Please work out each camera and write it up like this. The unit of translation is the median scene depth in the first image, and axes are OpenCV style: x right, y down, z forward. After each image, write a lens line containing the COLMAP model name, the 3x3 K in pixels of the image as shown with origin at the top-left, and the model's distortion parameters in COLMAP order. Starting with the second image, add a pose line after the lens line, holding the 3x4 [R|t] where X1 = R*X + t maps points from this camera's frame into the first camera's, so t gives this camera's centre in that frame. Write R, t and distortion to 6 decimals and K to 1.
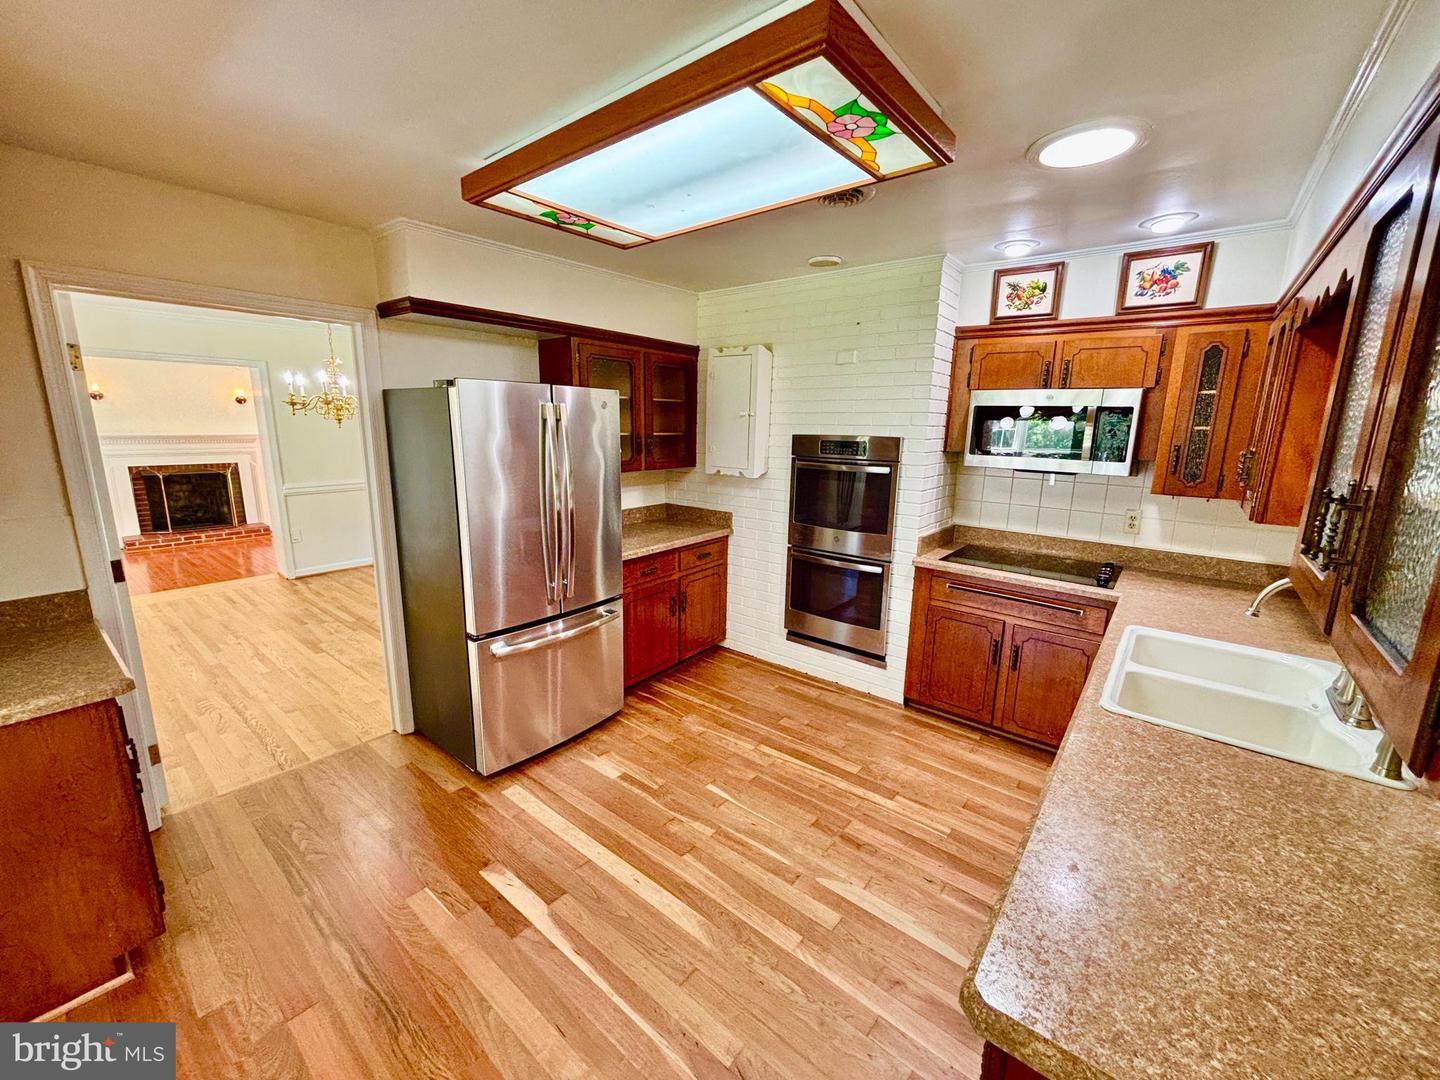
lens RADIAL K [[581.1, 0, 718.1], [0, 581.1, 535.0], [0, 0, 1]] dist [0.004159, -0.002612]
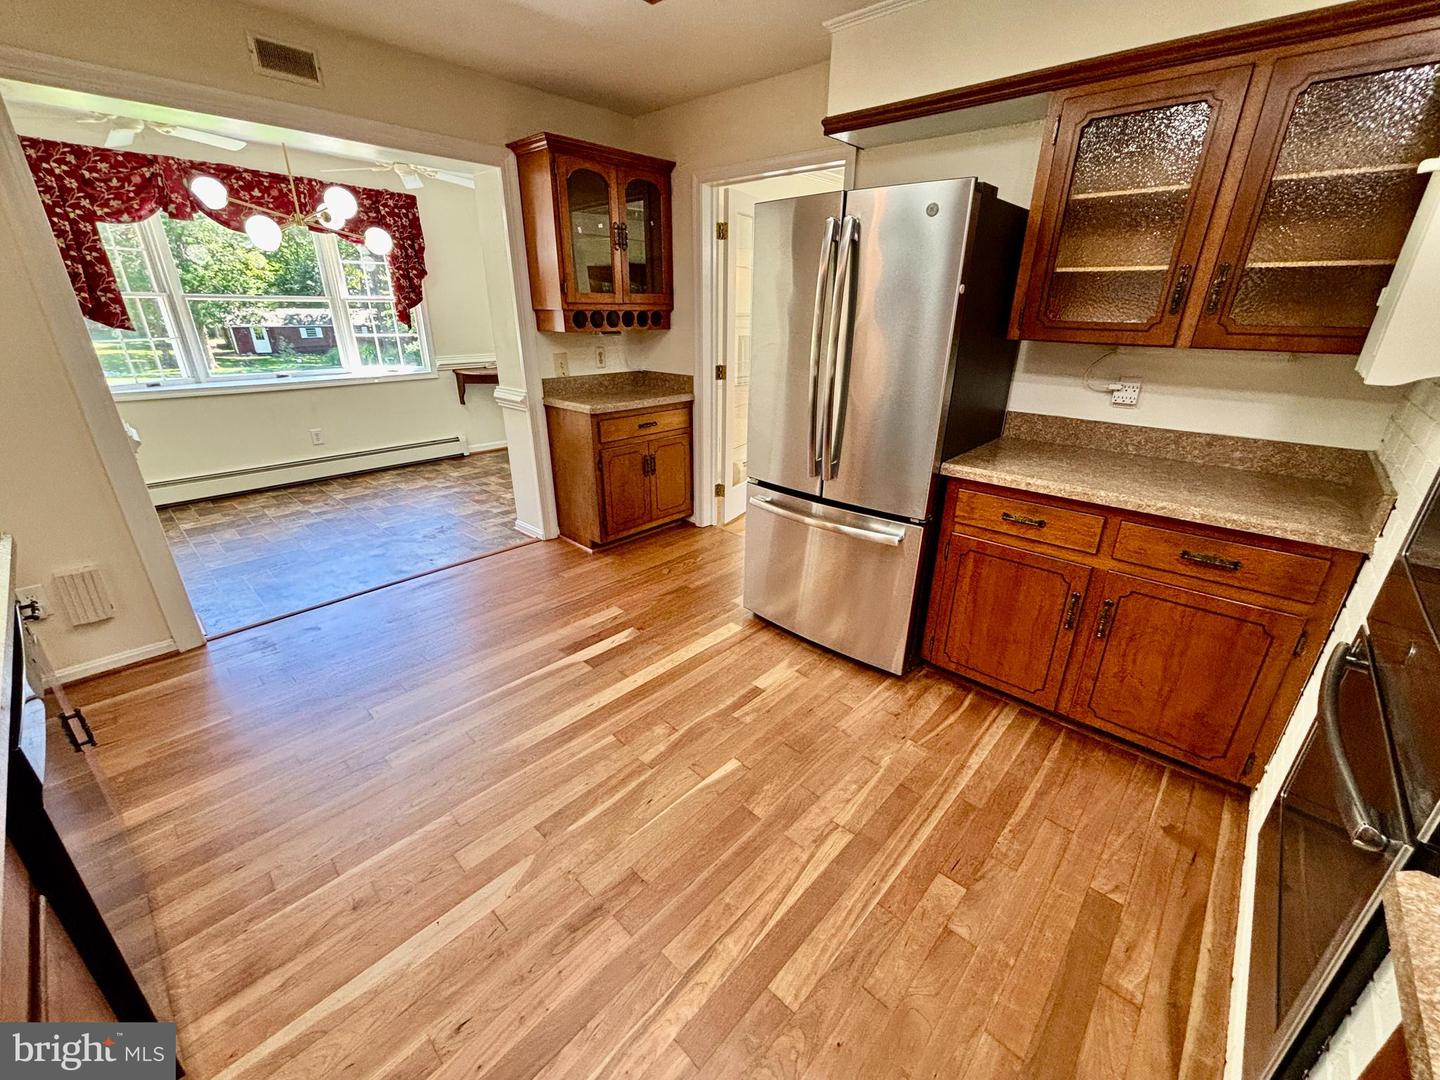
lens RADIAL K [[581.1, 0, 719.8], [0, 581.1, 536.6], [0, 0, 1]] dist [0.004159, -0.002612]
pose [[-0.068691, 0.352115, -0.933433, 0.537025], [-0.205858, 0.910504, 0.358615, -0.081856], [0.976168, 0.216789, 0.009942, 0.857173]]
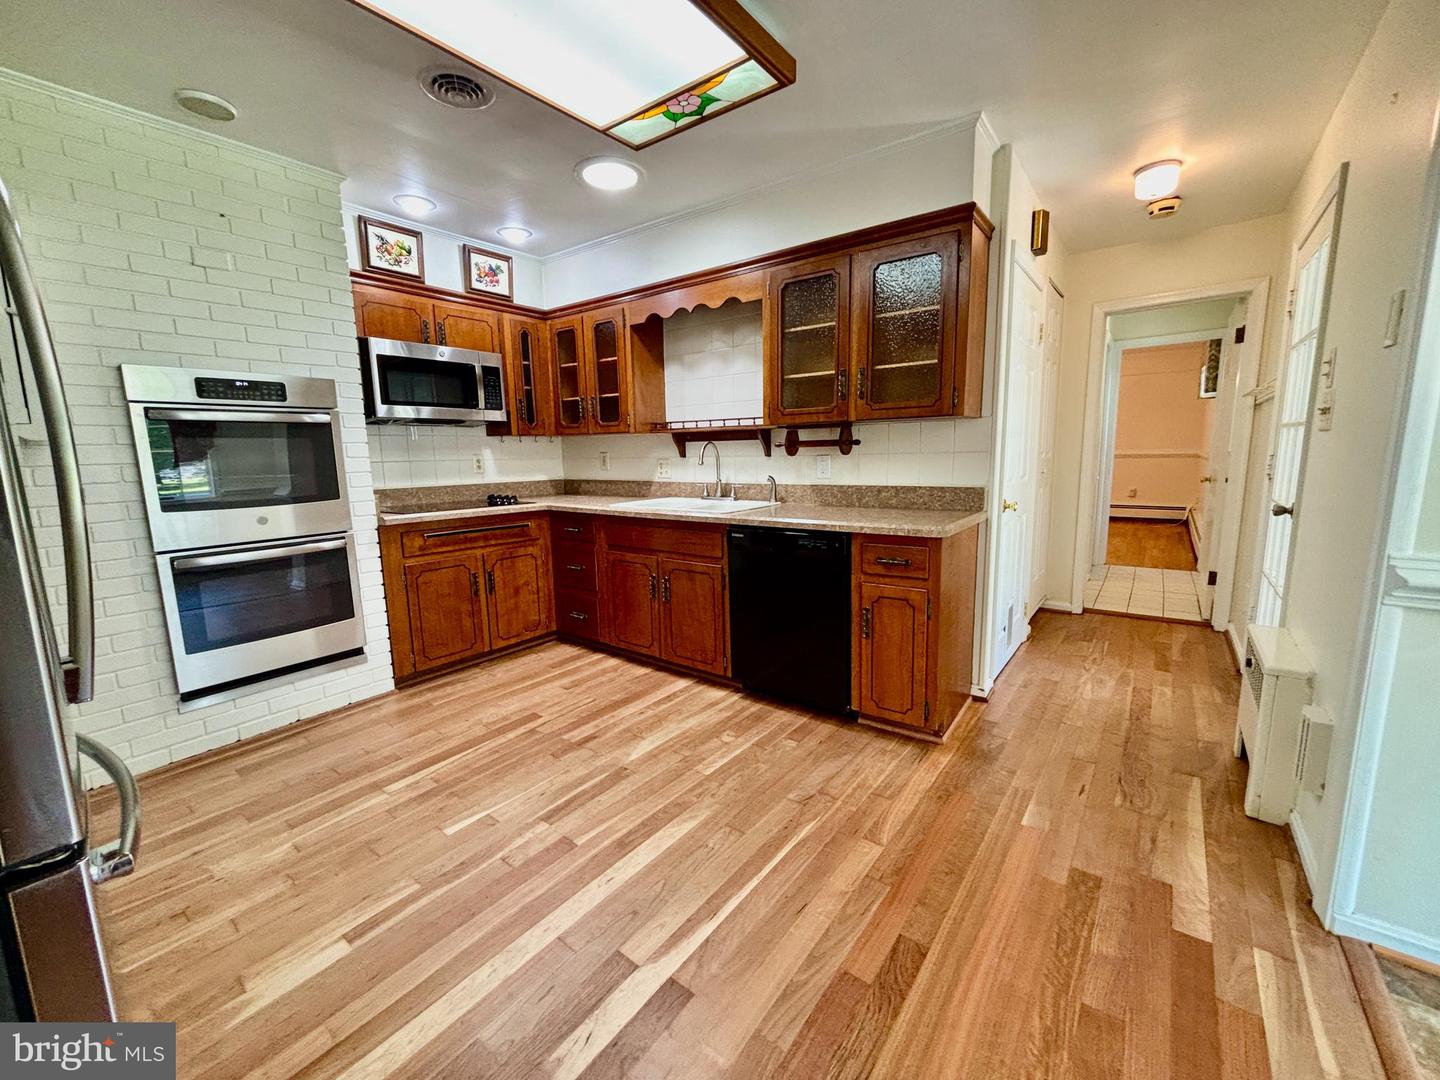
lens RADIAL K [[581.1, 0, 720.7], [0, 581.1, 533.9], [0, 0, 1]] dist [0.004159, -0.002612]
pose [[-0.031813, -0.162702, 0.986162, -0.630756], [0.216008, 0.962225, 0.165721, 0.030922], [-0.975873, 0.218291, 0.004534, 0.554786]]
